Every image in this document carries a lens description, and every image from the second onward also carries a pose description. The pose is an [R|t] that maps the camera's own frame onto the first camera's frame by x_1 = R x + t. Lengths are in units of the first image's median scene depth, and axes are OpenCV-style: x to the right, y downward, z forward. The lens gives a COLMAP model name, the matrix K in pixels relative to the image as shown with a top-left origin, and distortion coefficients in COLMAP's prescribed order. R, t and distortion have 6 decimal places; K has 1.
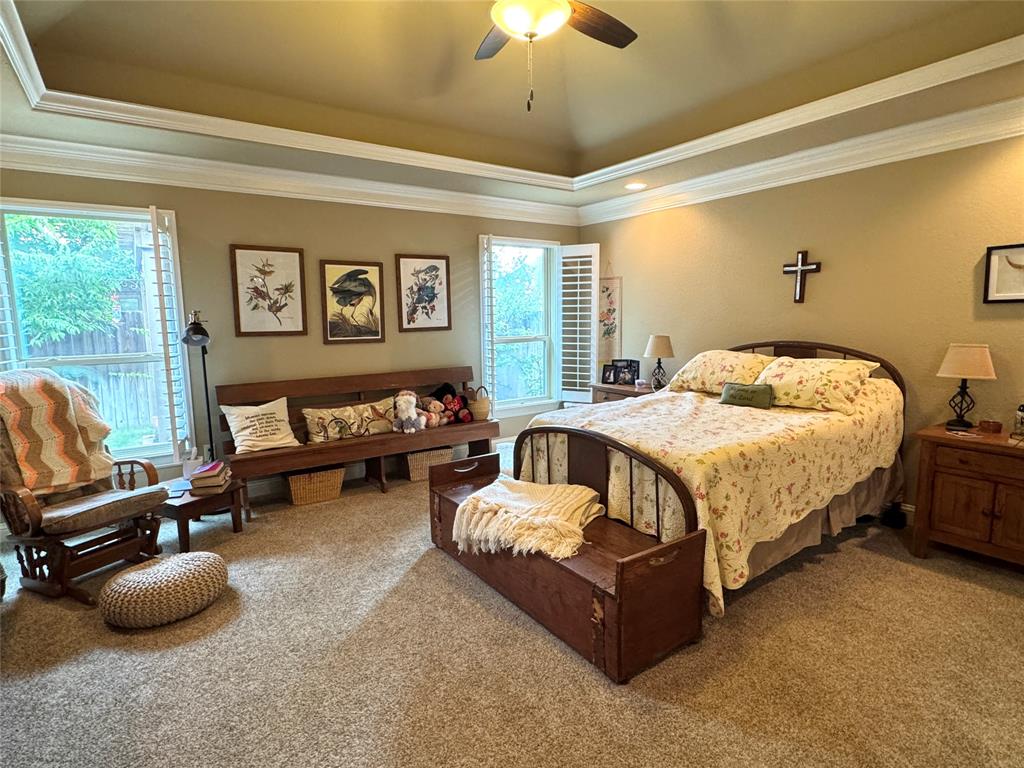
lens RADIAL K [[541.9, 0, 510.1], [0, 541.9, 386.2], [0, 0, 1]] dist [-0.003416, 0.000903]
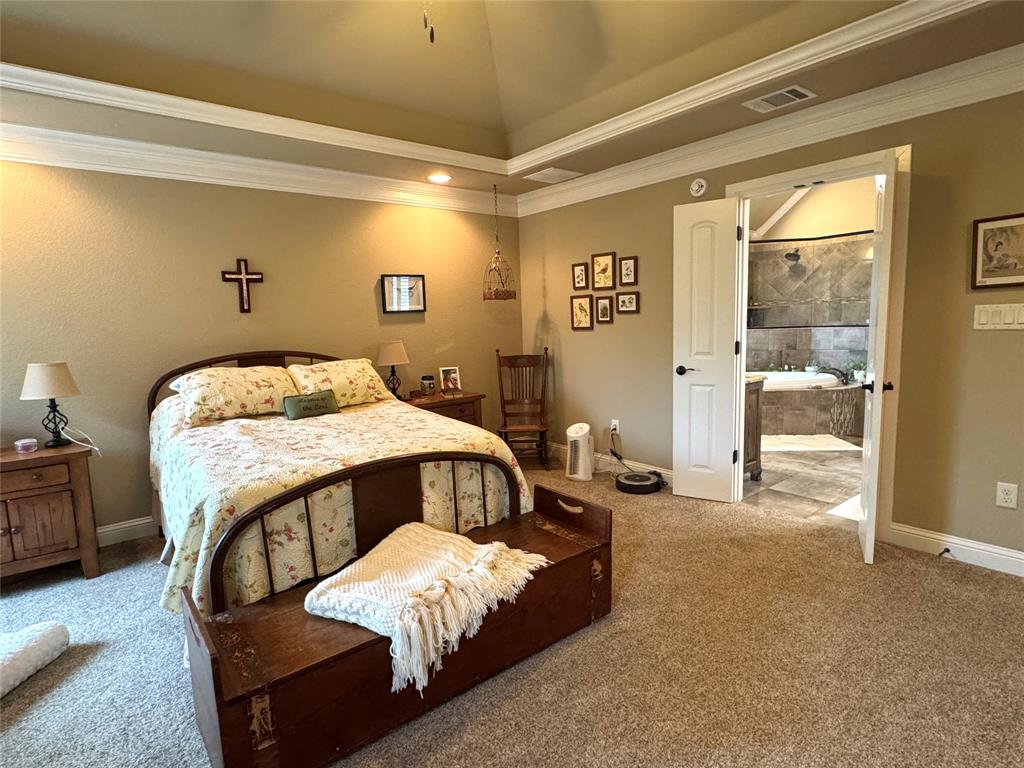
lens RADIAL K [[541.9, 0, 510.1], [0, 541.9, 386.2], [0, 0, 1]] dist [-0.003416, 0.000903]
pose [[-0.079618, -0.110828, 0.990645, -0.437419], [0.166760, 0.978314, 0.122851, -0.060992], [-0.982778, 0.174981, -0.059410, 0.572591]]
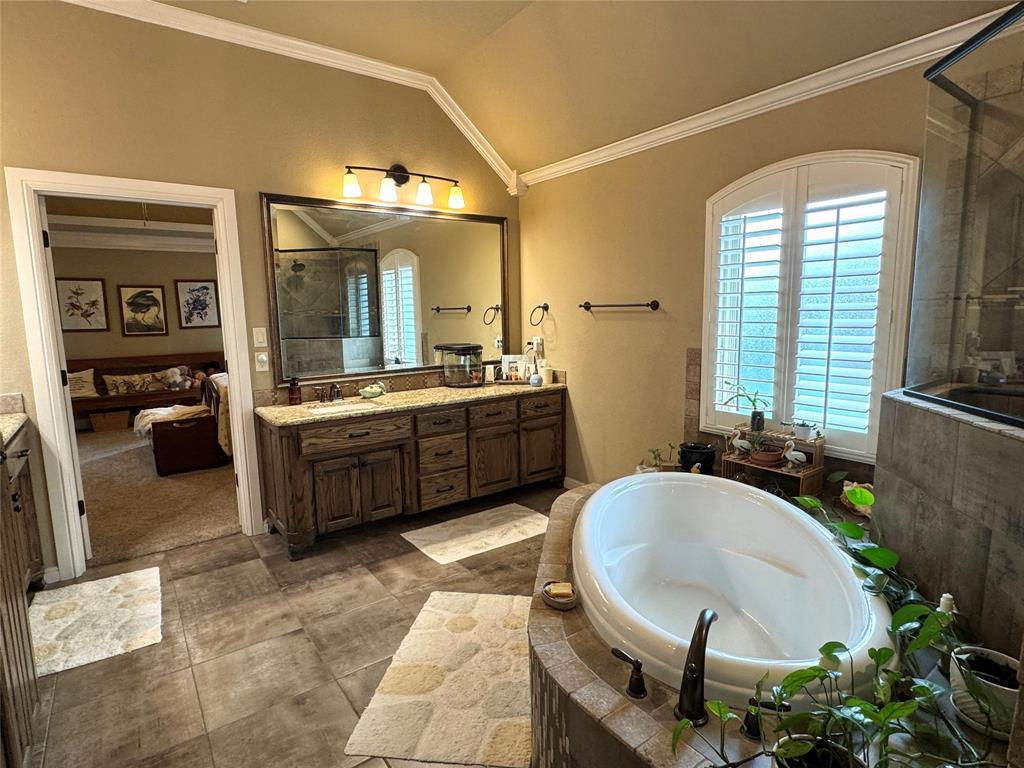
lens RADIAL K [[541.9, 0, 510.1], [0, 541.9, 386.2], [0, 0, 1]] dist [-0.003416, 0.000903]
pose [[0.999634, -0.008786, 0.025606, 0.809380], [0.008627, 0.999943, 0.006312, 0.073667], [-0.025660, -0.006089, 0.999652, -0.682316]]
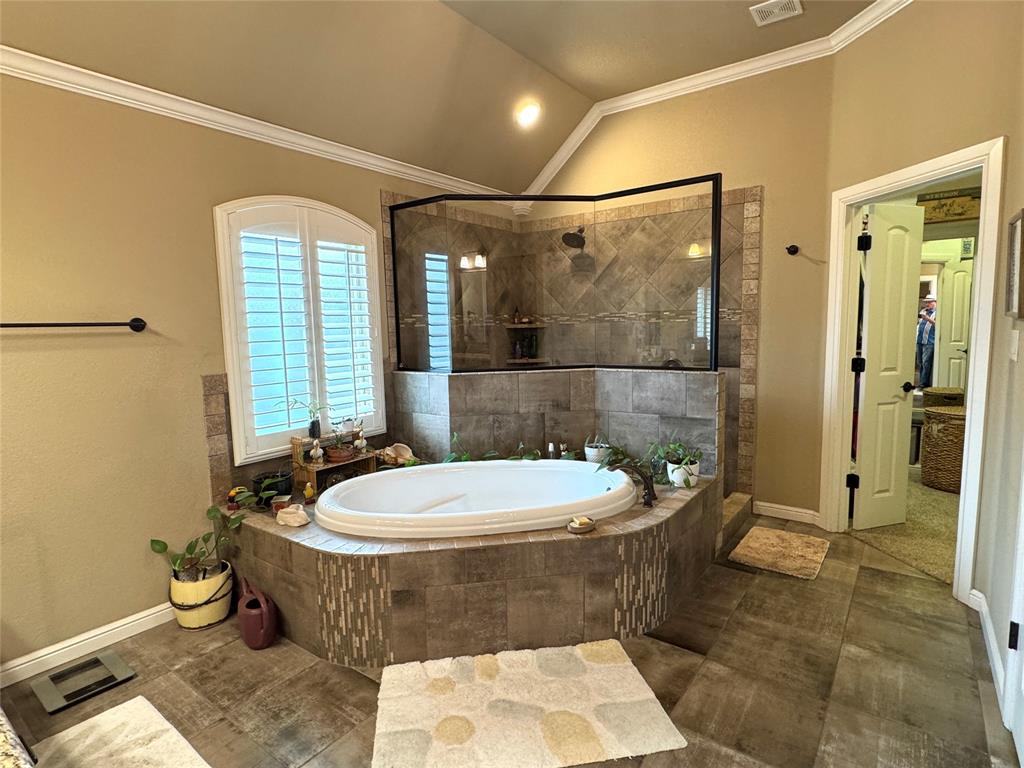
lens RADIAL K [[541.9, 0, 510.1], [0, 541.9, 386.2], [0, 0, 1]] dist [-0.003416, 0.000903]
pose [[-0.325343, -0.091694, 0.941140, 0.354962], [0.152543, 0.977162, 0.147936, -0.002181], [-0.933211, 0.191694, -0.303925, -0.050647]]
